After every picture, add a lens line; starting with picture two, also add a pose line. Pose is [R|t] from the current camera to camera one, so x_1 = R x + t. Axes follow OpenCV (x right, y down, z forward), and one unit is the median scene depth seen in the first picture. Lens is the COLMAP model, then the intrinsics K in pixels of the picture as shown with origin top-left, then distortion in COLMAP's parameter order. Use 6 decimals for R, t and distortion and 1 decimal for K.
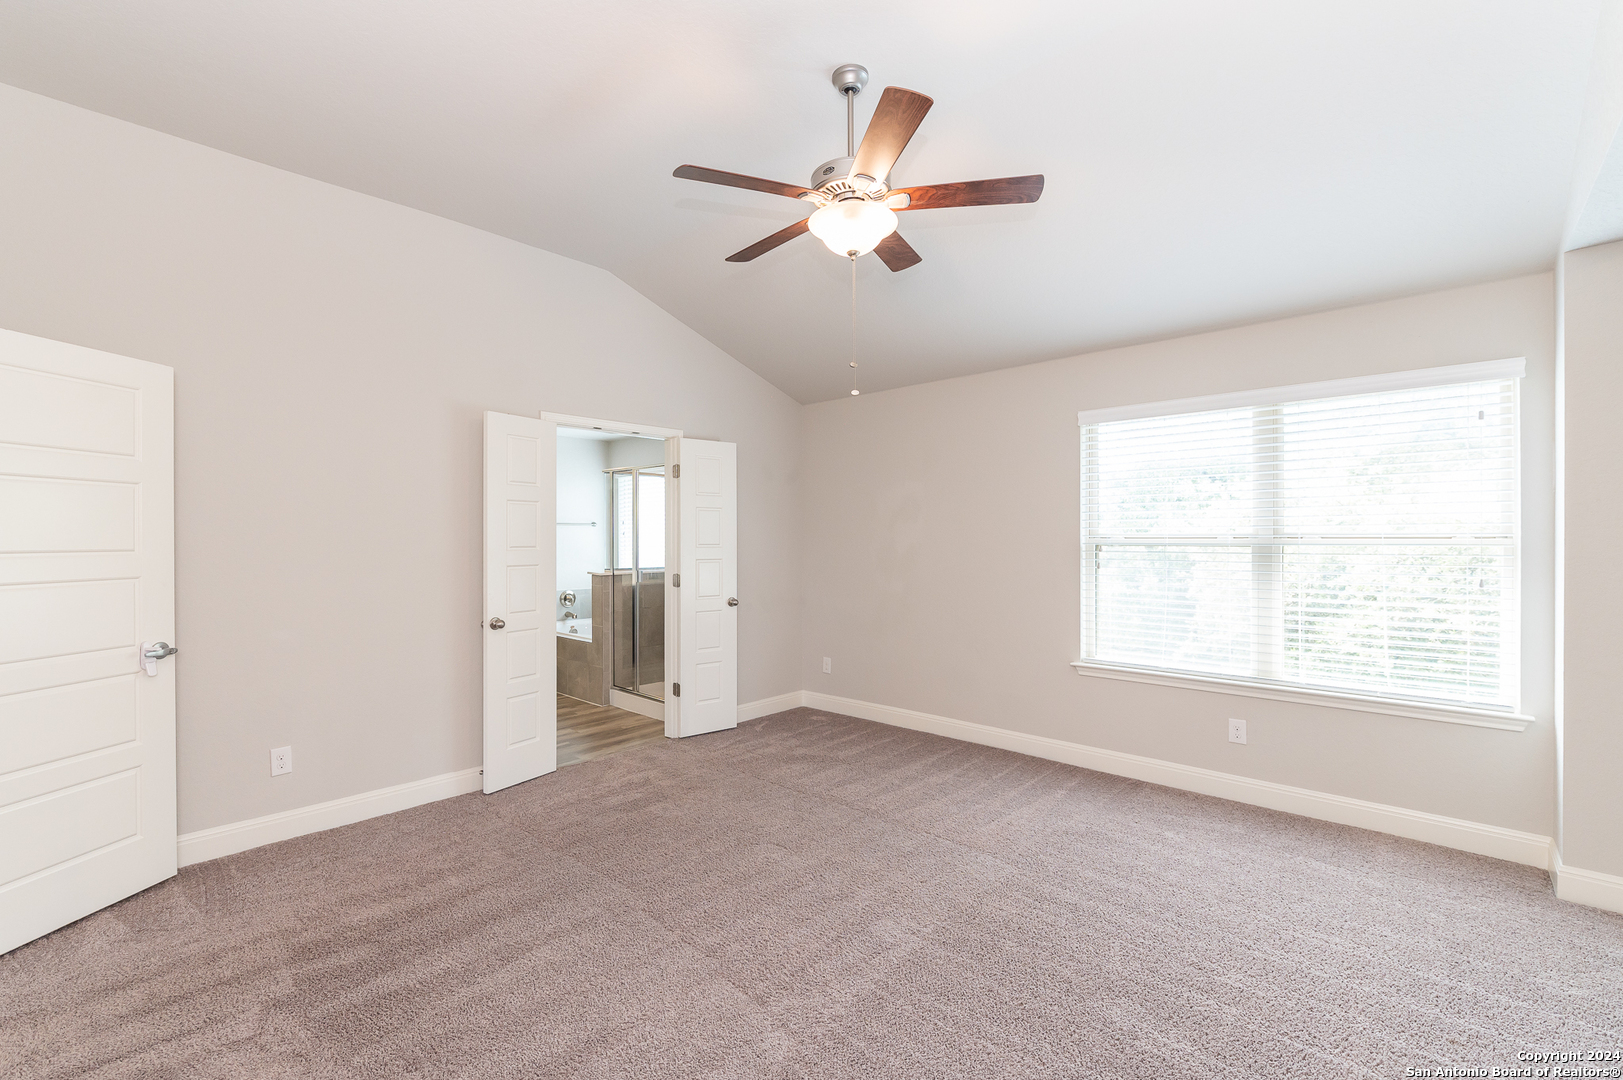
lens RADIAL K [[698.8, 0, 811.5], [0, 698.8, 540.0], [0, 0, 1]] dist [0.000037, -0.000150]
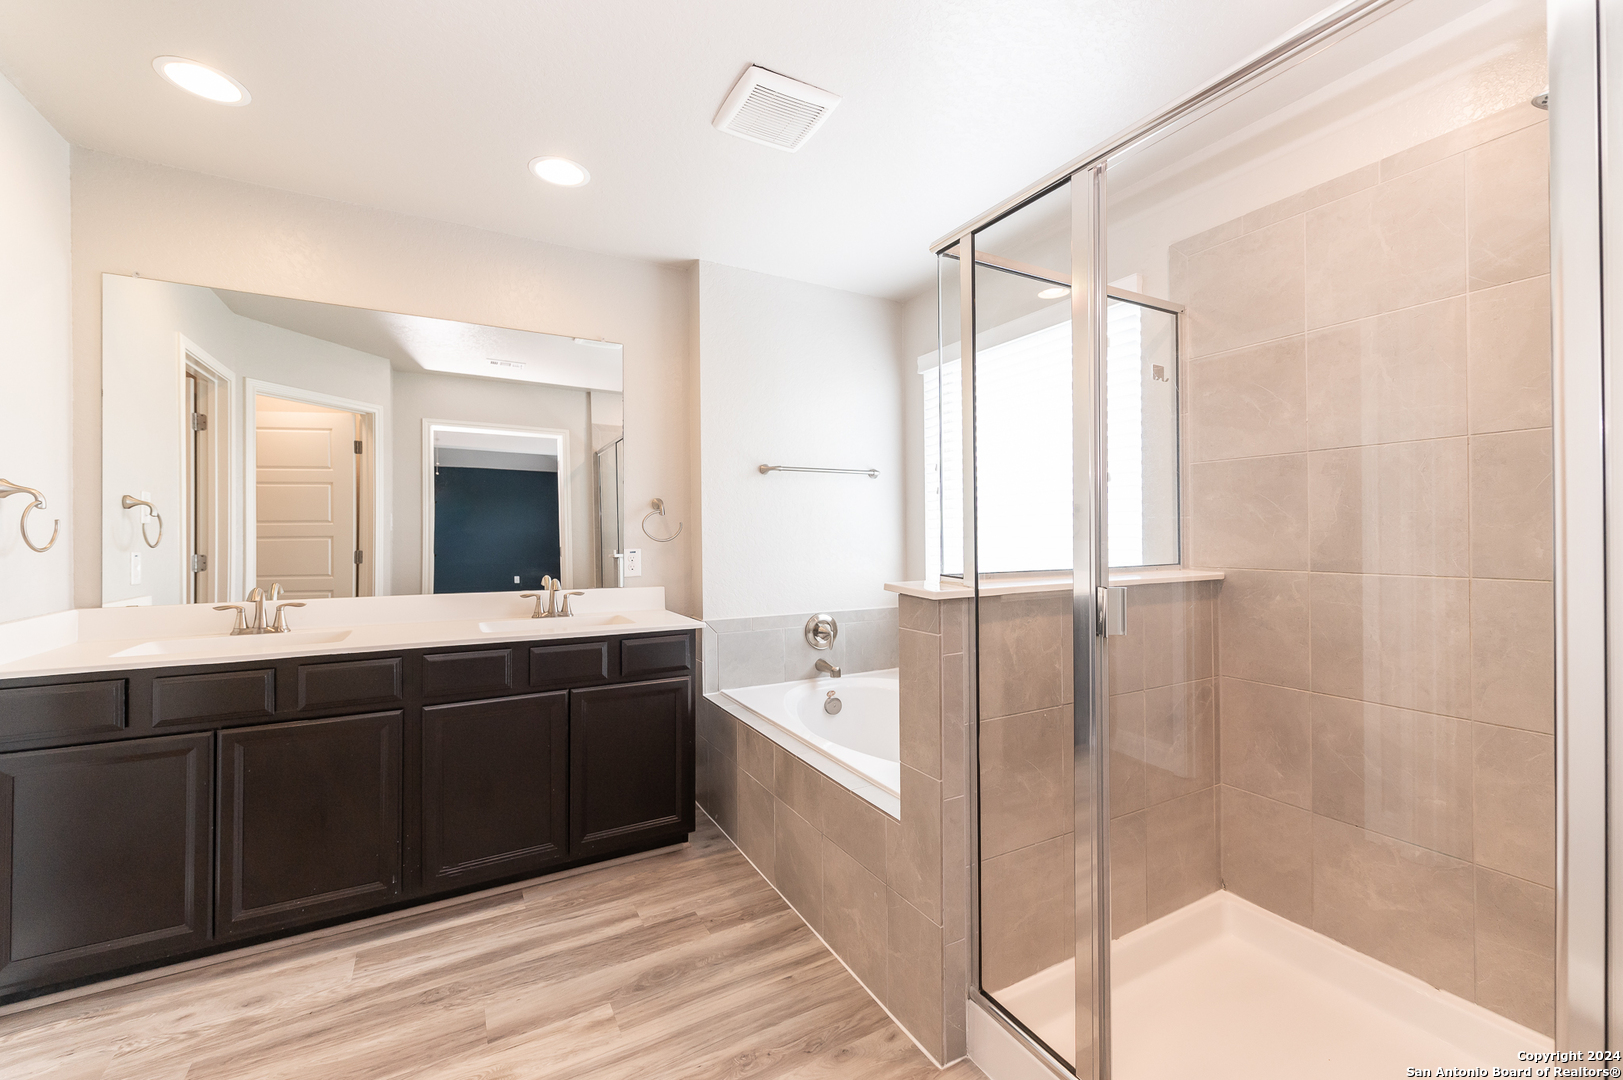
lens RADIAL K [[666.8, 0, 824.2], [0, 666.8, 530.7], [0, 0, 1]] dist [0.003799, -0.000140]
pose [[0.946800, -0.004701, -0.321788, -0.204277], [0.002607, 0.999973, -0.006940, 0.020127], [0.321812, 0.005732, 0.946786, 0.581878]]
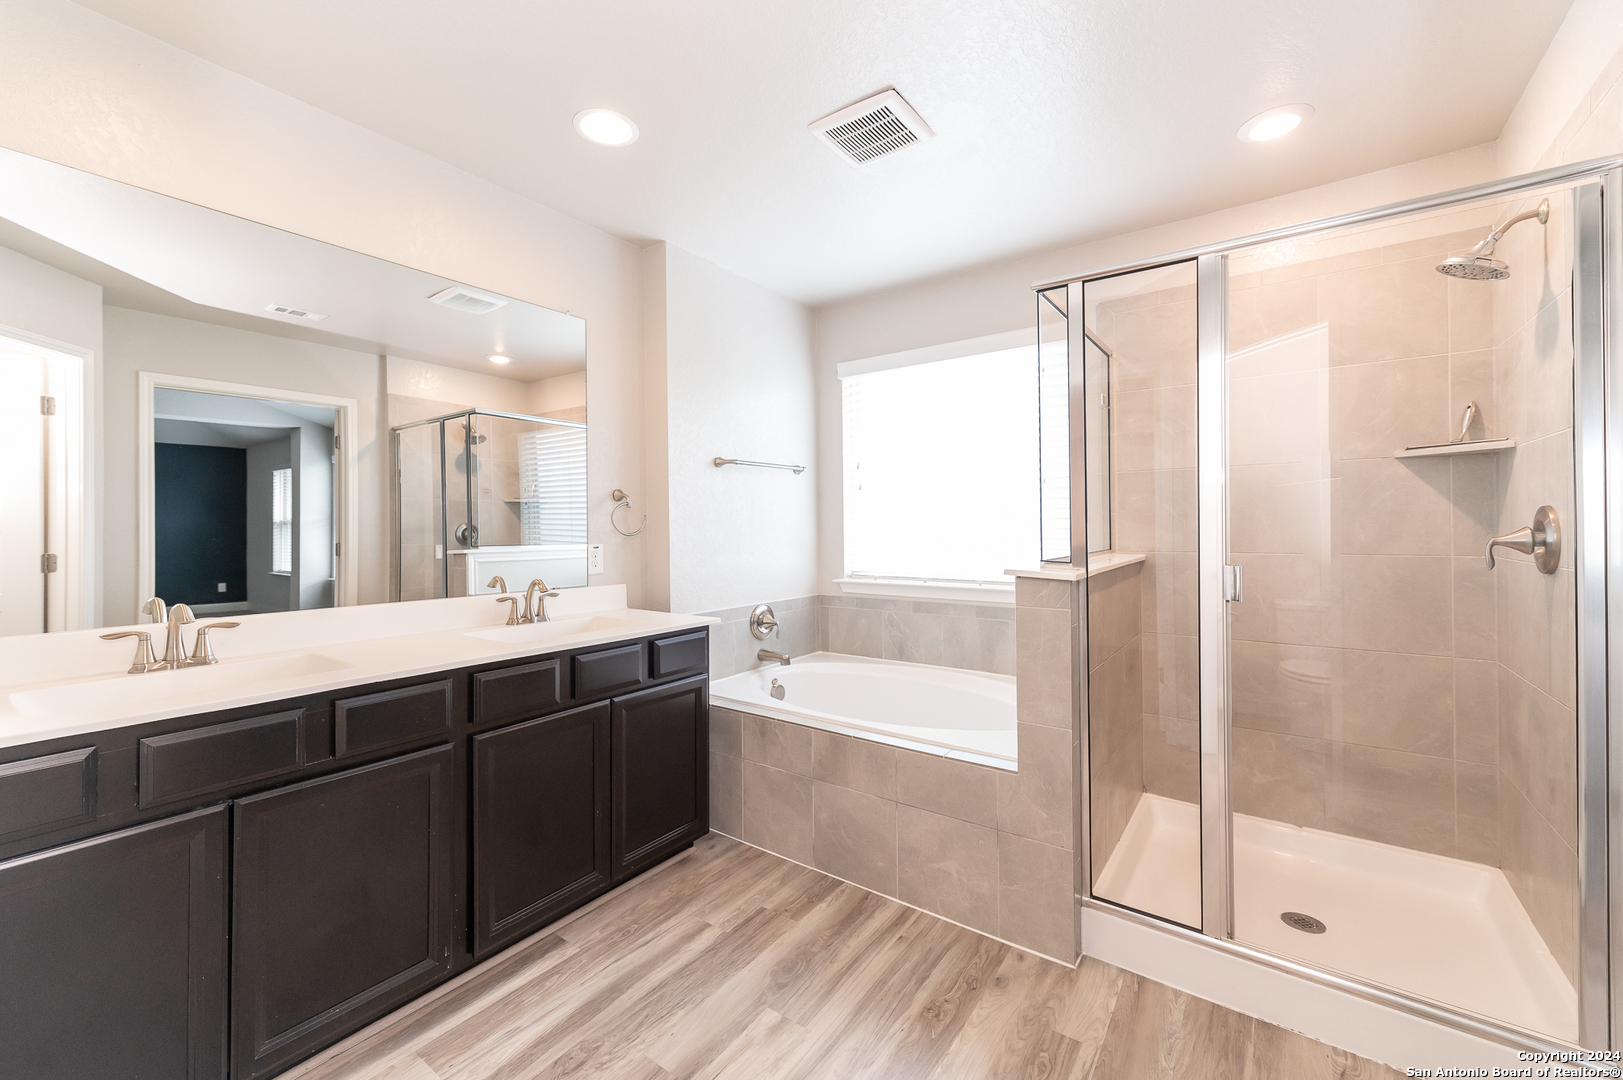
lens RADIAL K [[658.2, 0, 807.0], [0, 658.2, 518.0], [0, 0, 1]] dist [0.007446, -0.000268]
pose [[0.994969, -0.003237, 0.100129, -0.365955], [0.004424, 0.999923, -0.011636, 0.018454], [-0.100083, 0.012020, 0.994906, 0.550035]]
